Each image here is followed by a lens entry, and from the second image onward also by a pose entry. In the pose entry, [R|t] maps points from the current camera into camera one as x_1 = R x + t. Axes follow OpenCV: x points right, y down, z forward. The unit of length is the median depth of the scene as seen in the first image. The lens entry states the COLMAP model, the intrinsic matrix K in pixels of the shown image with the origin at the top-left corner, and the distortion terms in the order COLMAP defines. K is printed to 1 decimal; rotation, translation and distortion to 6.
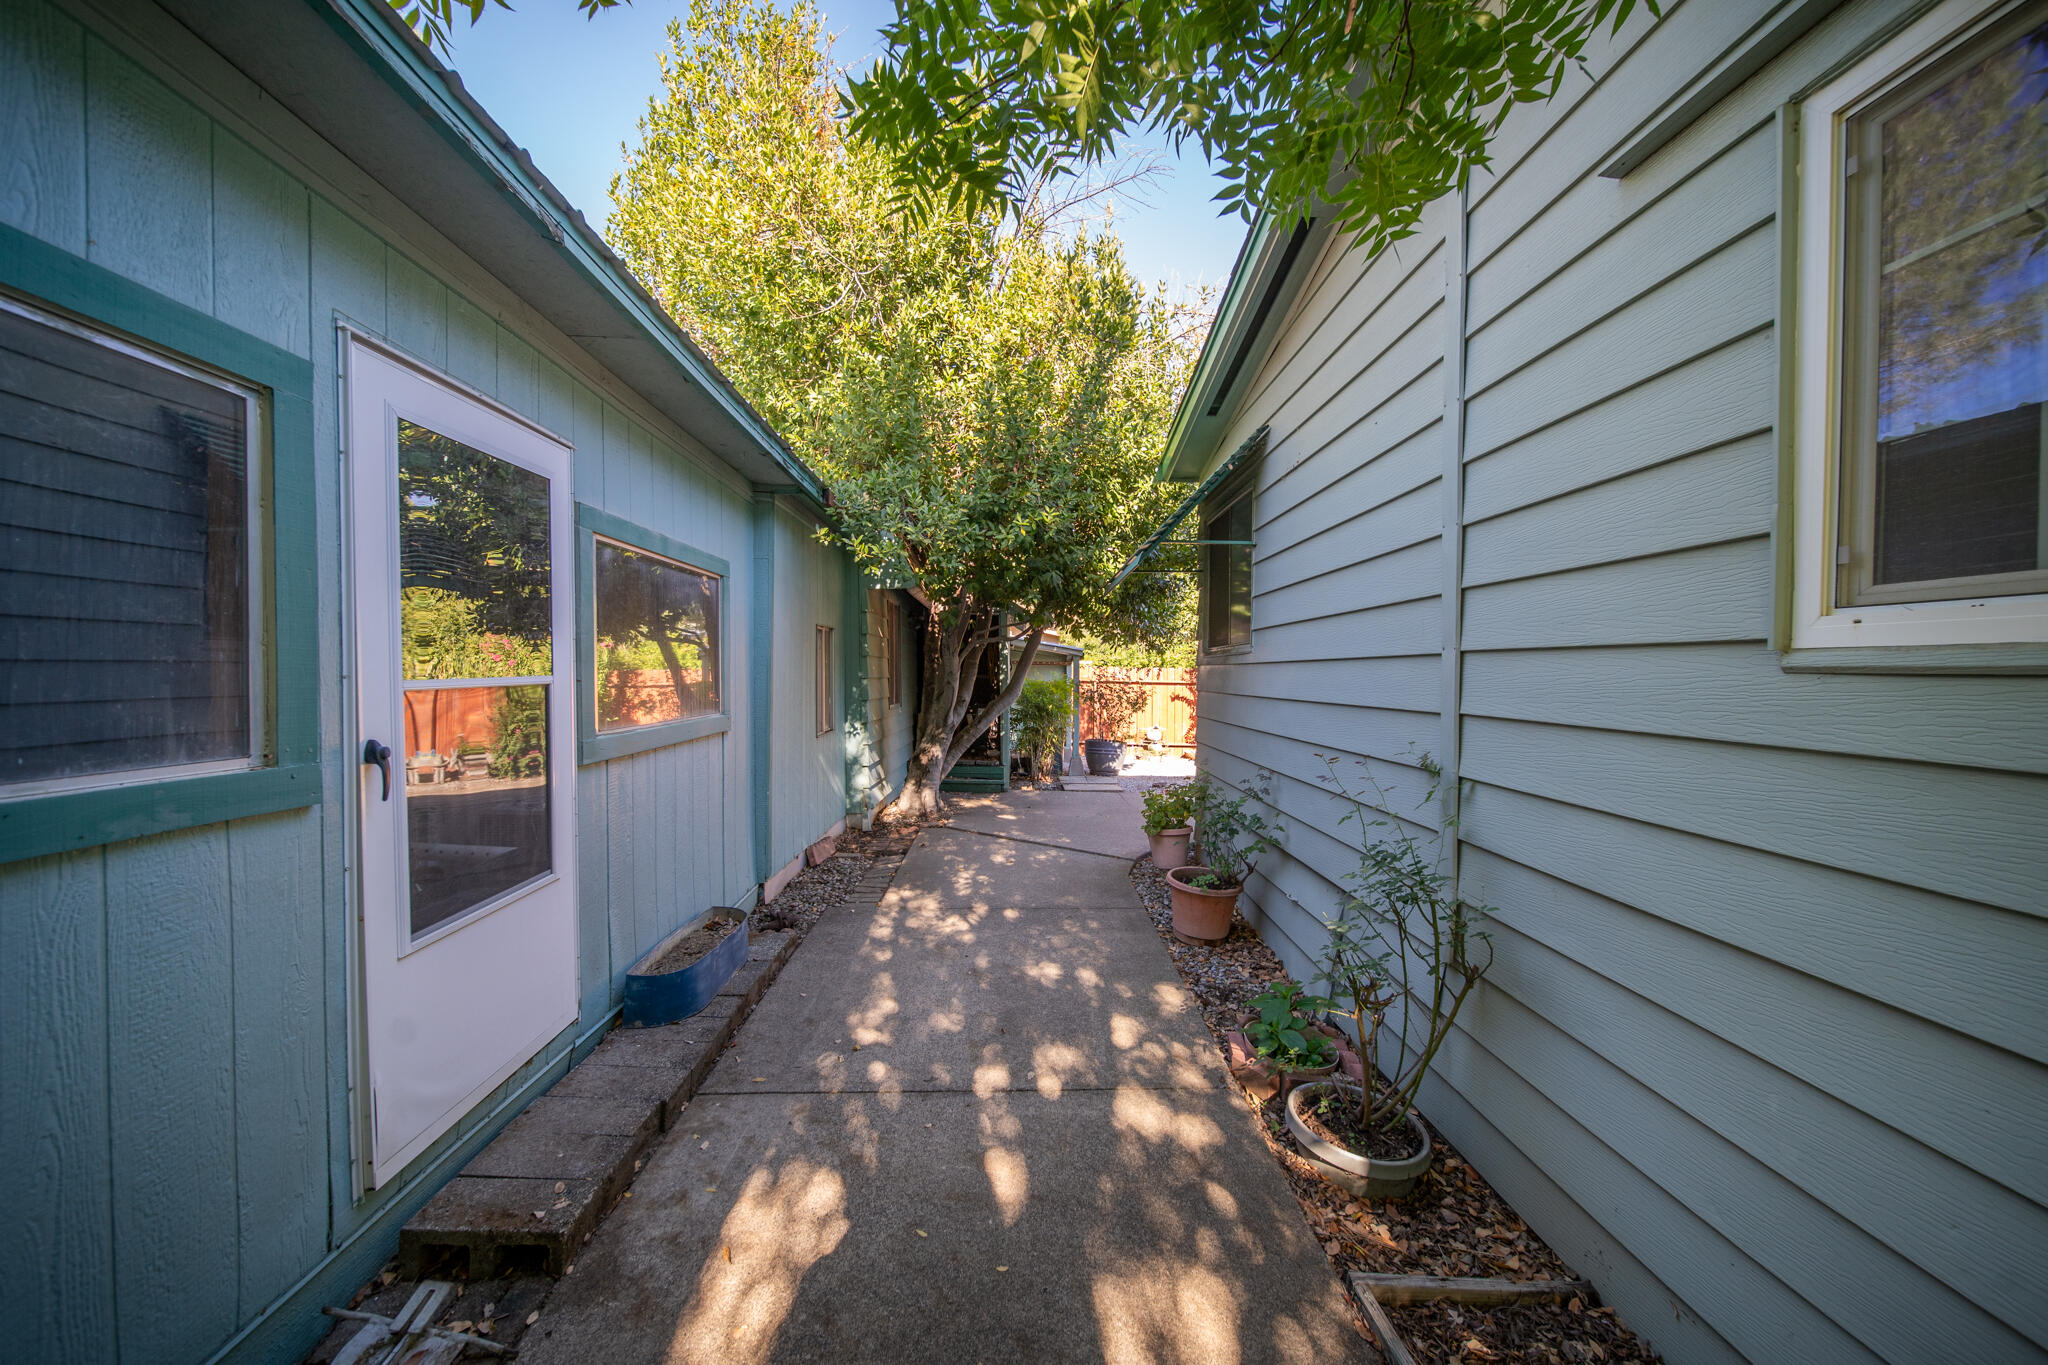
lens RADIAL K [[746.4, 0, 1033.7], [0, 746.4, 686.2], [0, 0, 1]] dist [-0.002144, -0.000363]
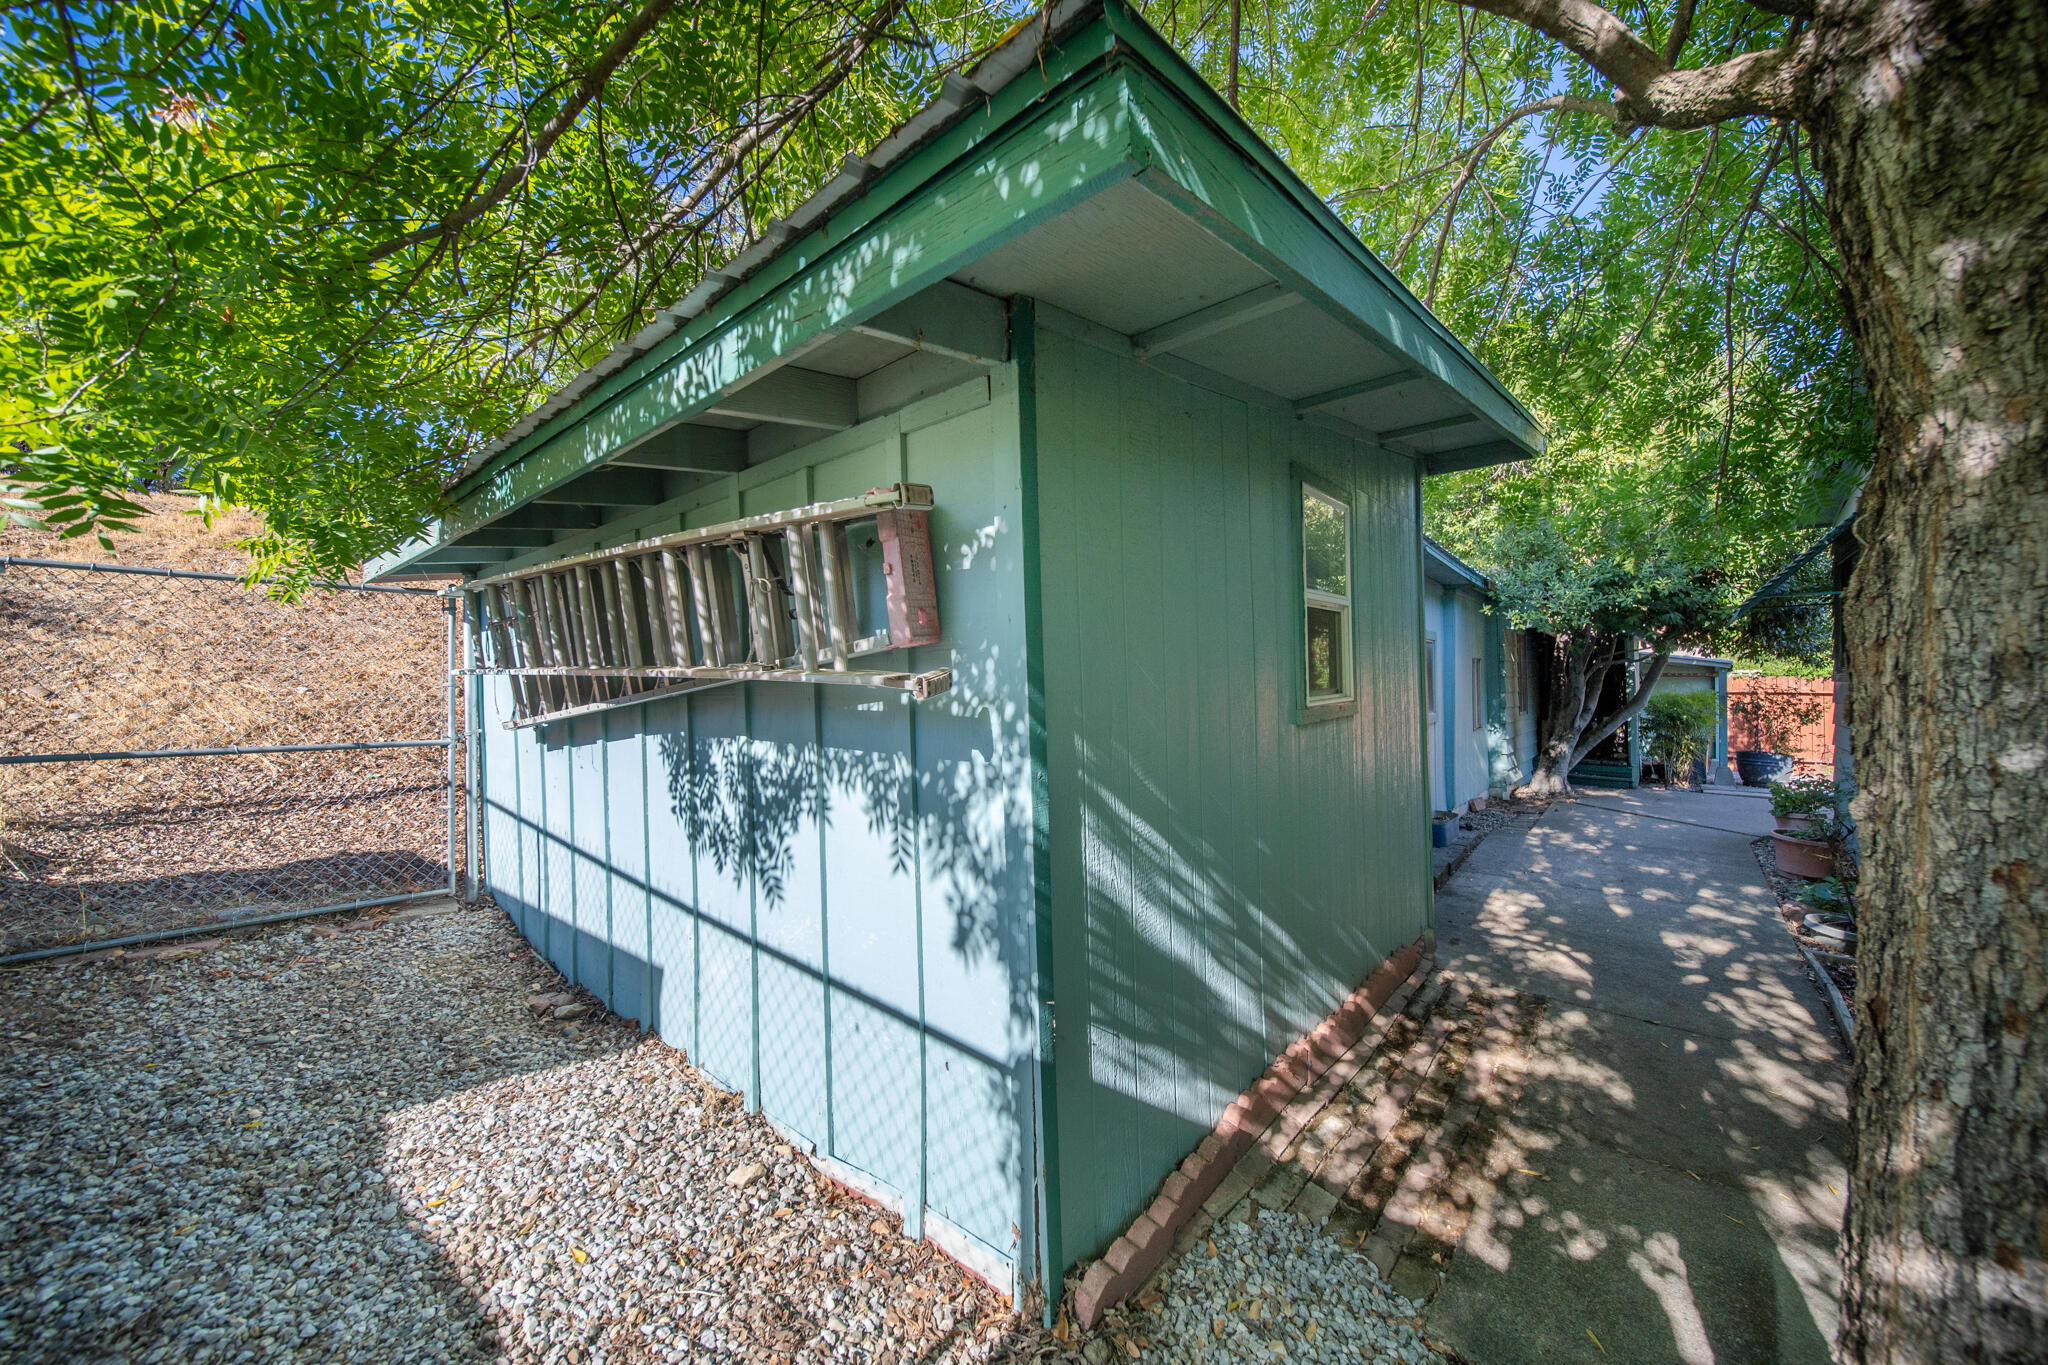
lens RADIAL K [[746.4, 0, 1033.7], [0, 746.4, 686.2], [0, 0, 1]] dist [-0.002144, -0.000363]
pose [[0.746924, -0.010474, -0.664827, 0.047618], [0.001024, 0.999893, -0.014604, -0.003308], [0.664909, 0.010227, 0.746854, -0.618849]]
